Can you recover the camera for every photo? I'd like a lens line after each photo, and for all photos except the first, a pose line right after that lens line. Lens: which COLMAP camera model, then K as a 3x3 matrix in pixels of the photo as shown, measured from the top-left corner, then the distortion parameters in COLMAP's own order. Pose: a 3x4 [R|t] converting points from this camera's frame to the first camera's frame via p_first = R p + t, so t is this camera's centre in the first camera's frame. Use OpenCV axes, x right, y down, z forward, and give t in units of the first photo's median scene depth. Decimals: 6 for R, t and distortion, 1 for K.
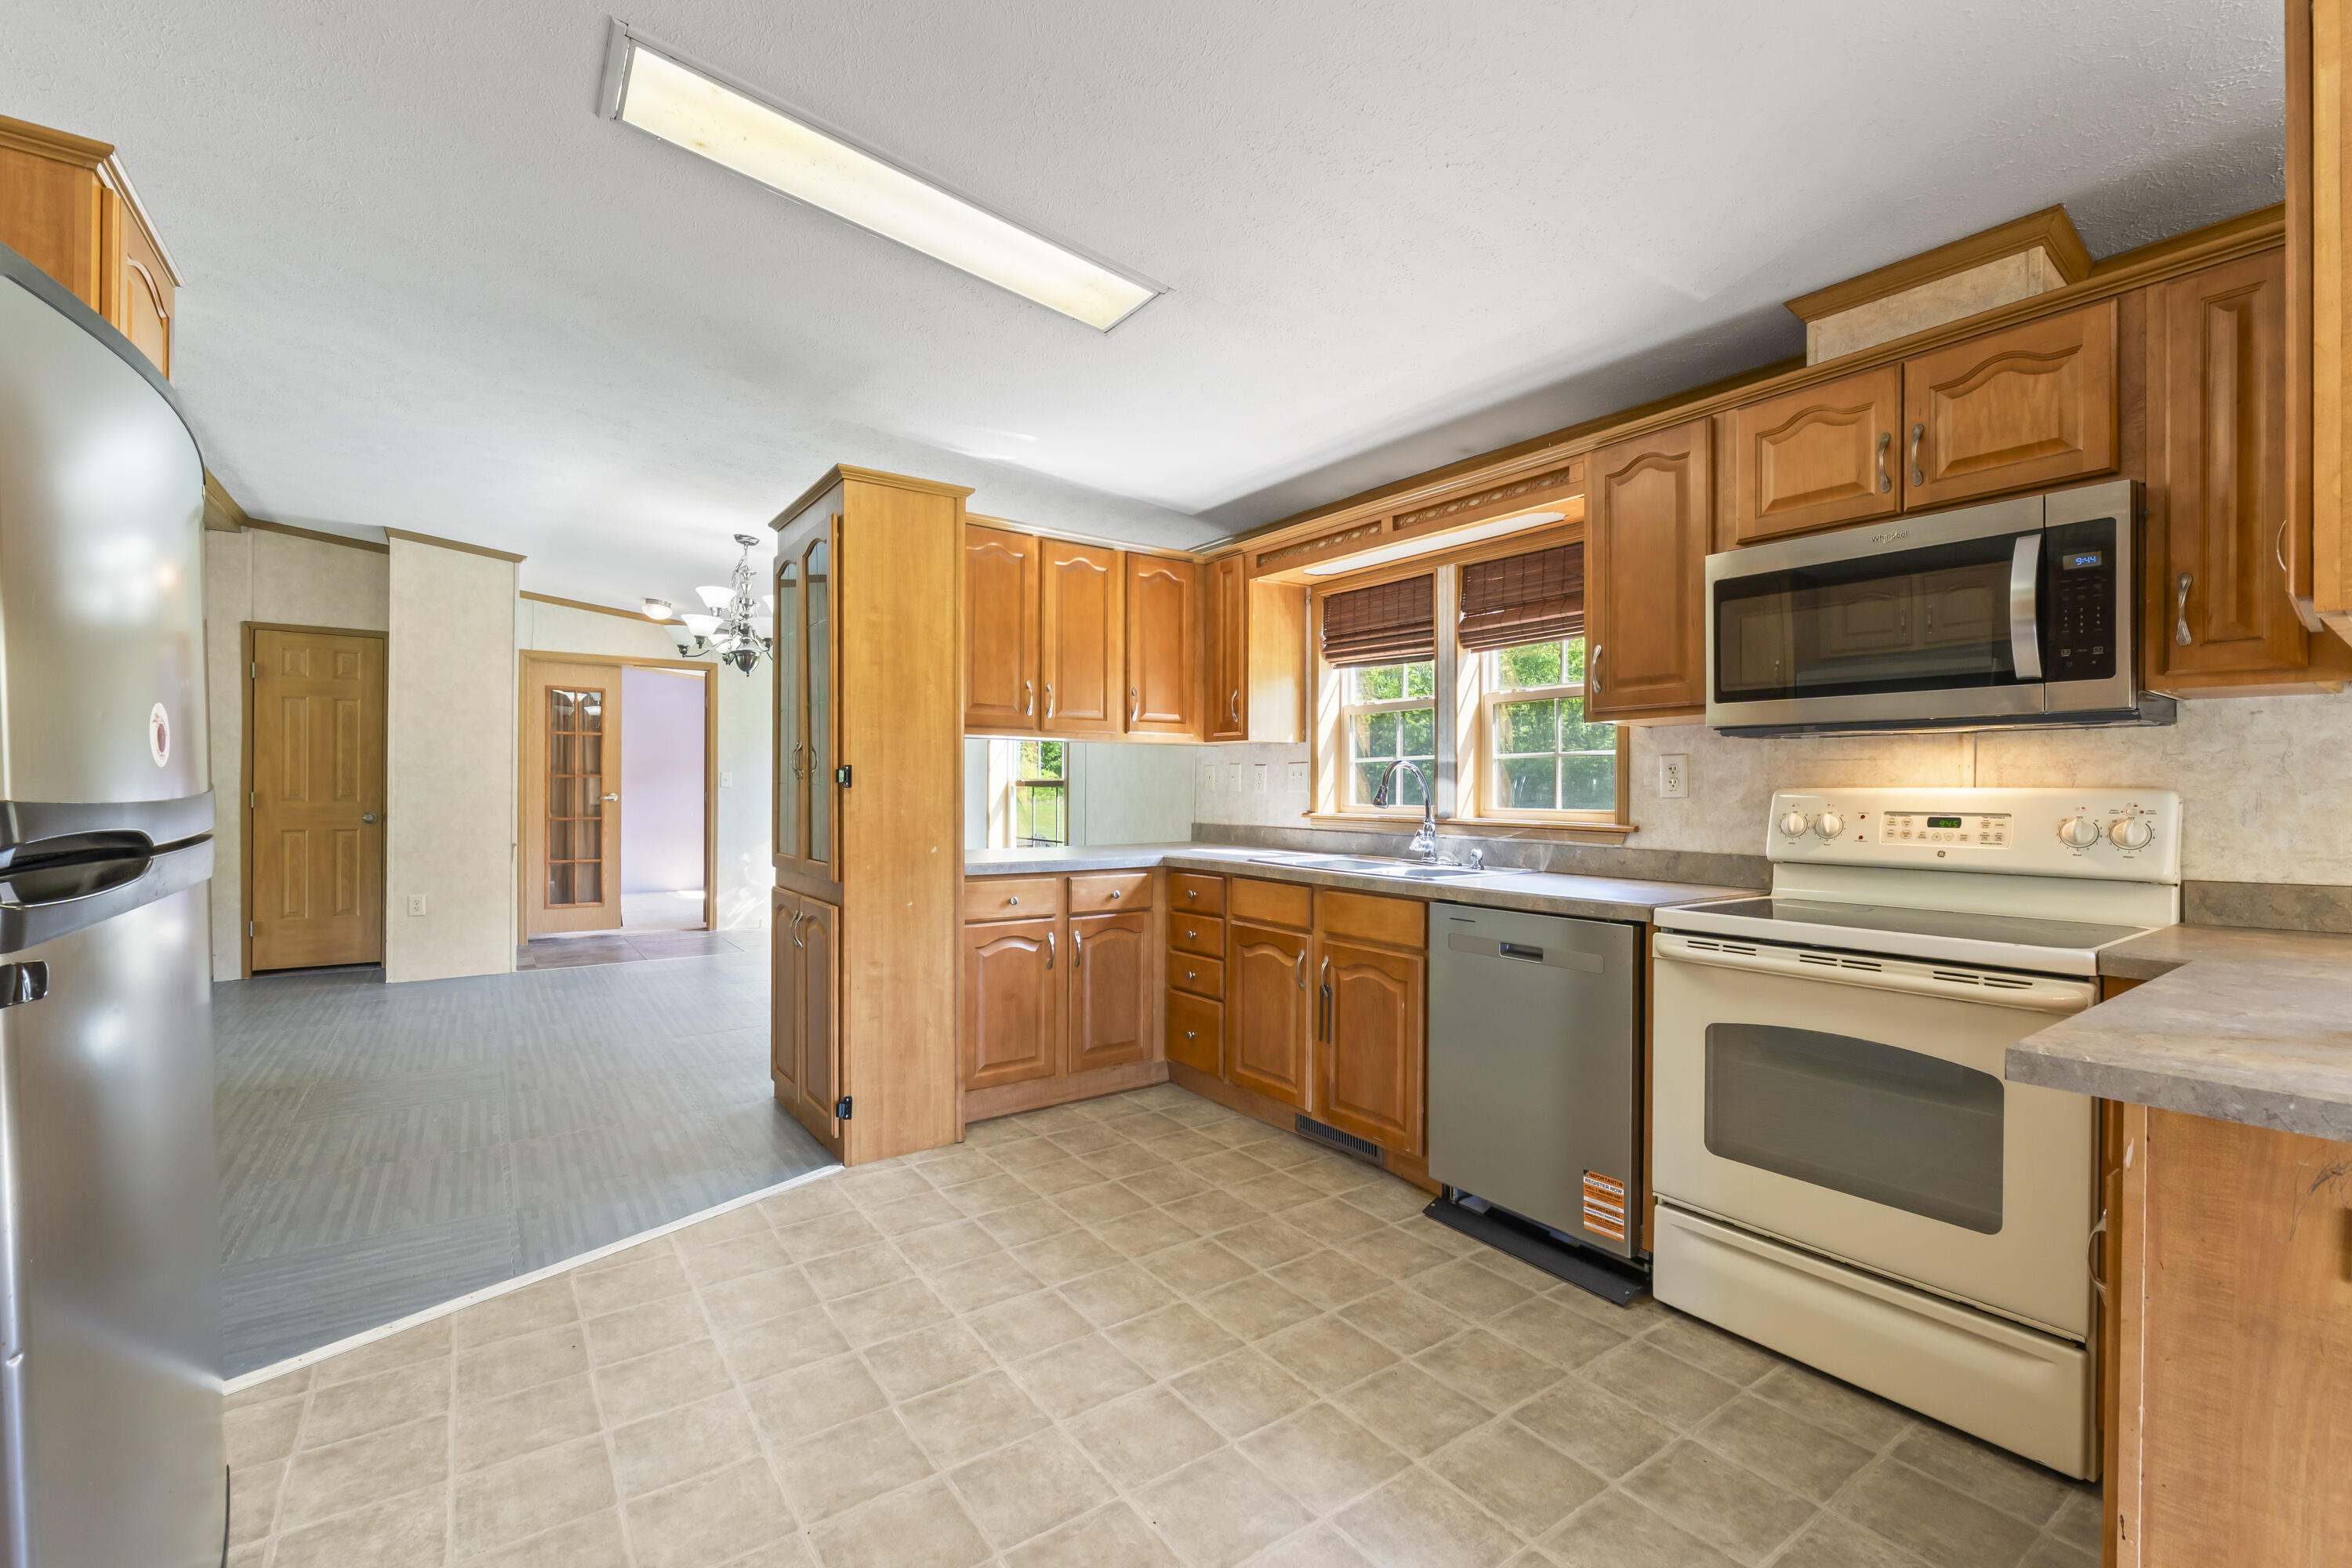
lens RADIAL K [[996.7, 0, 1169.6], [0, 996.7, 792.6], [0, 0, 1]] dist [-0.009736, 0.000761]
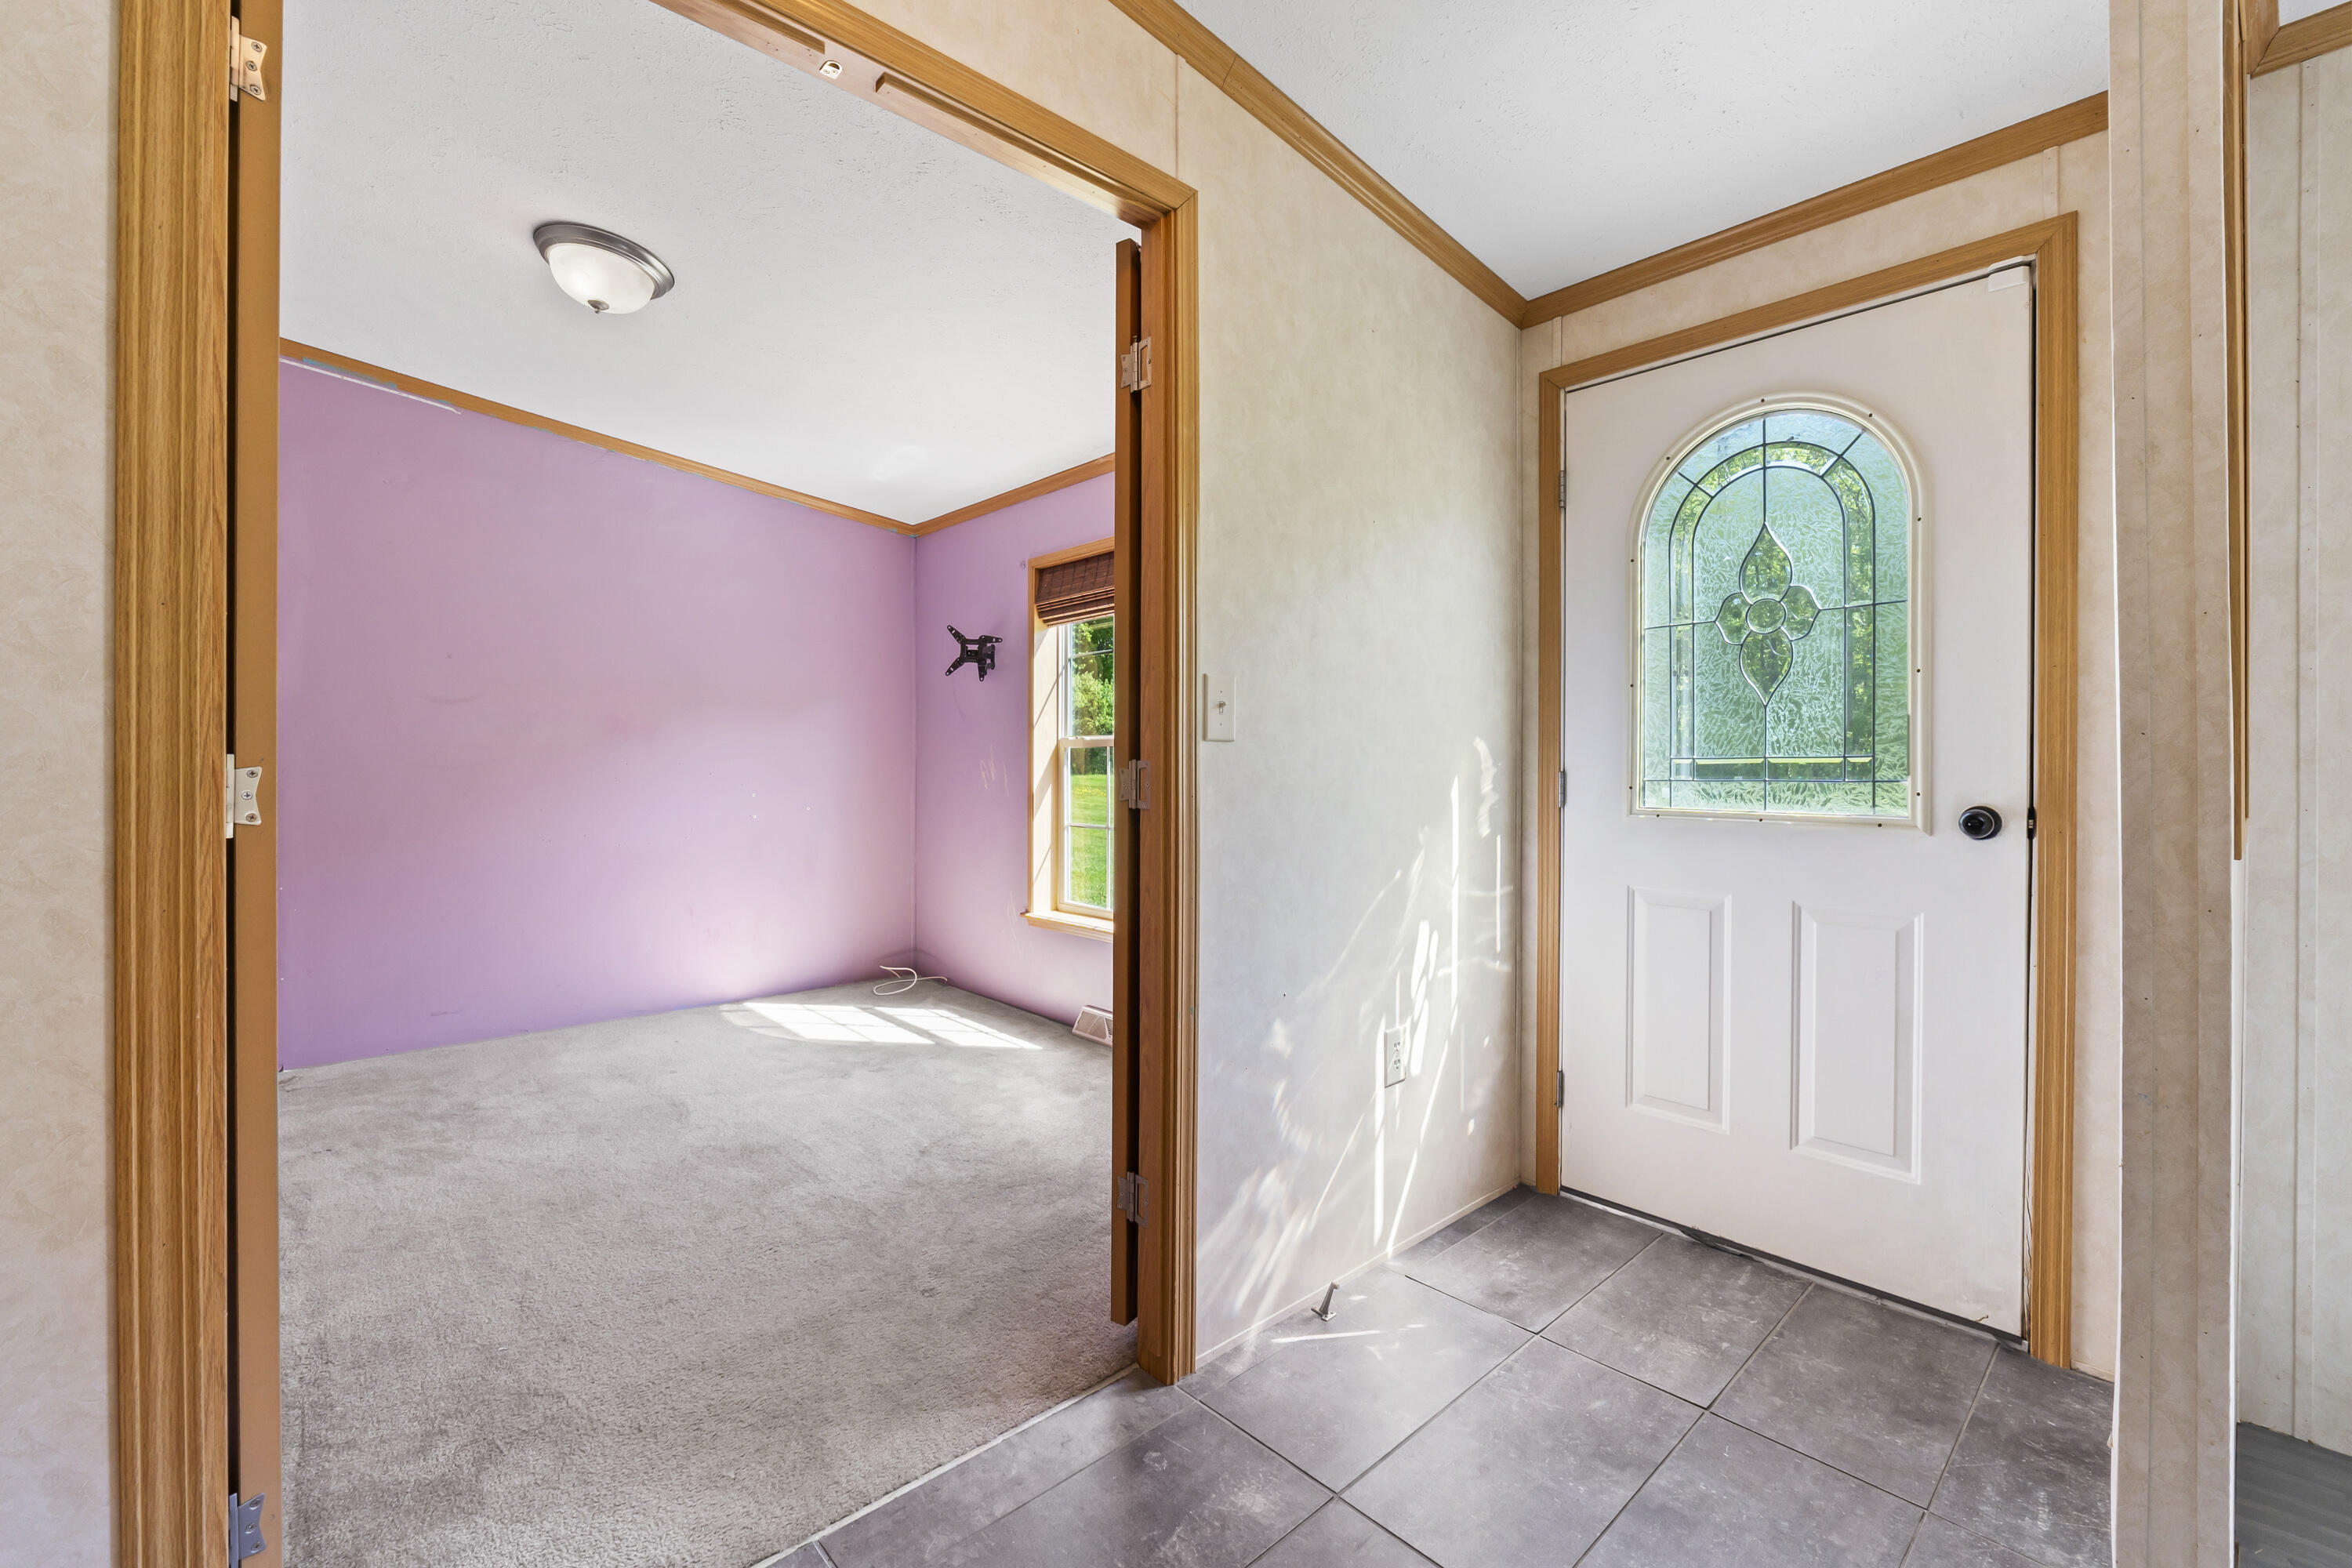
lens RADIAL K [[996.7, 0, 1188.0], [0, 996.7, 766.5], [0, 0, 1]] dist [-0.009736, 0.000761]
pose [[0.990375, -0.007524, 0.138209, -1.264392], [0.008229, 0.999956, -0.004533, 0.002060], [-0.138169, 0.005627, 0.990393, 2.025303]]
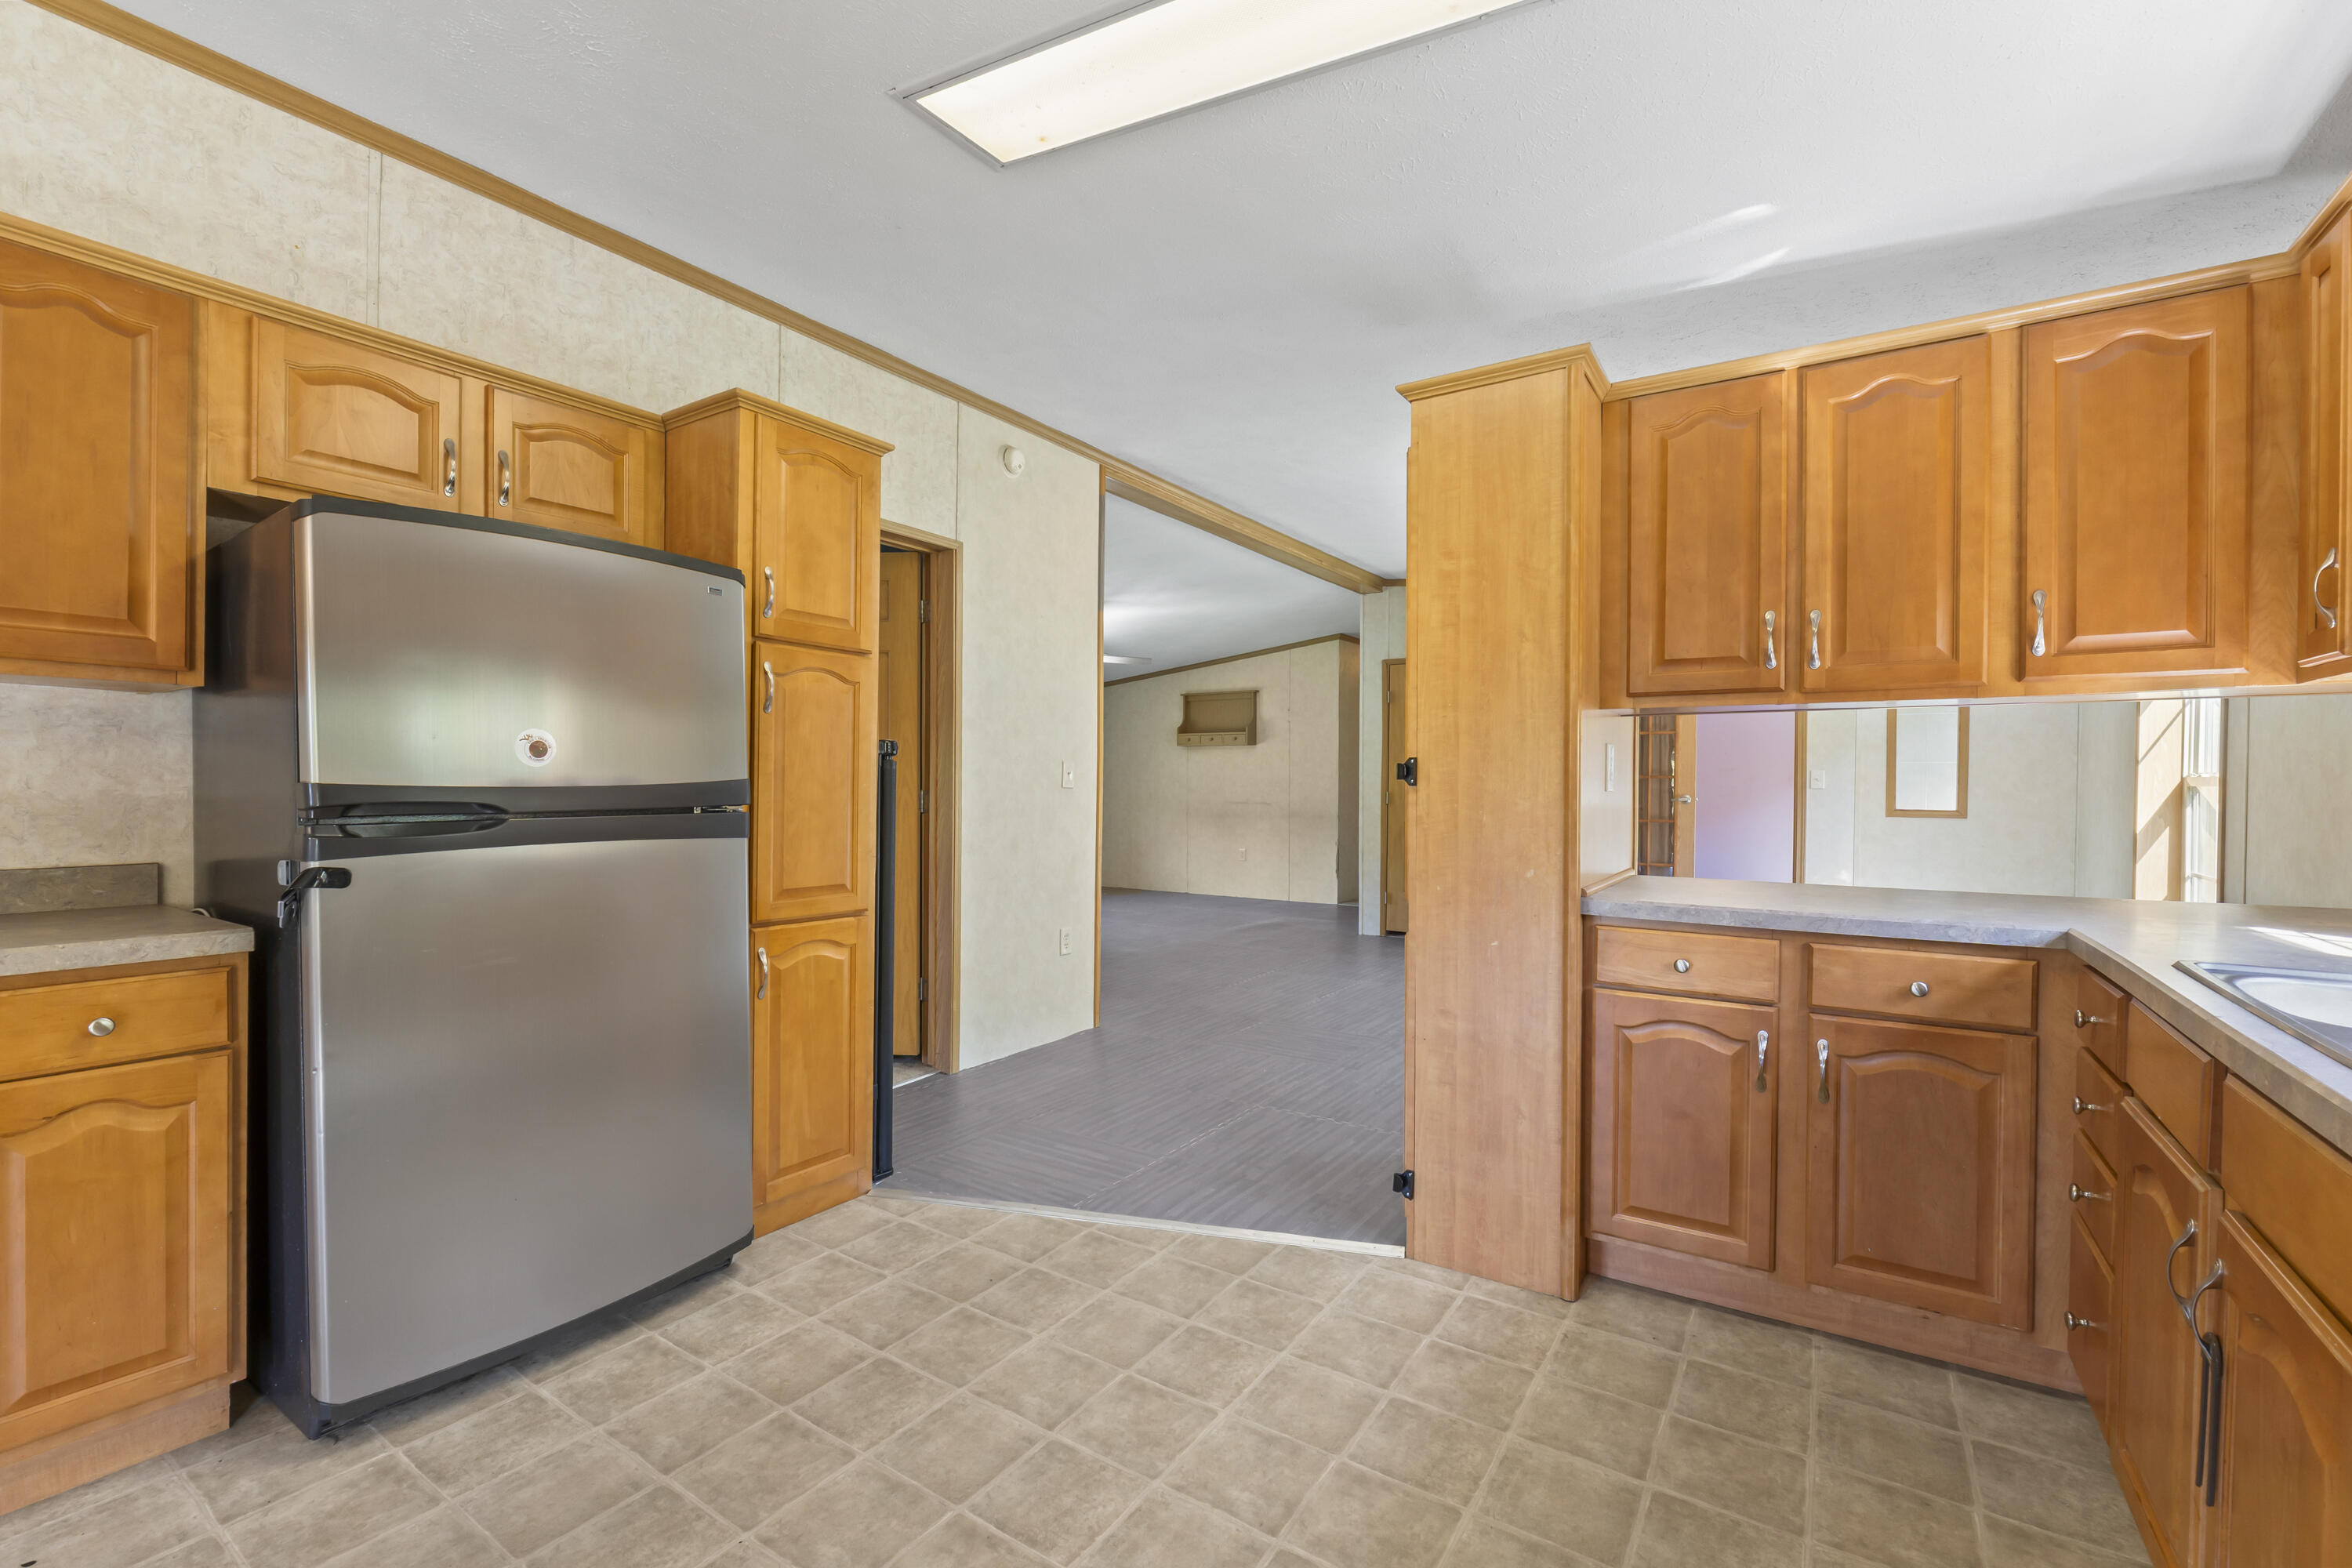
lens RADIAL K [[996.7, 0, 1177.4], [0, 996.7, 796.8], [0, 0, 1]] dist [-0.009736, 0.000761]
pose [[0.358803, 0.009460, -0.933365, 0.355344], [-0.008318, 0.999941, 0.006938, -0.000354], [0.933376, 0.005274, 0.358861, 0.533729]]
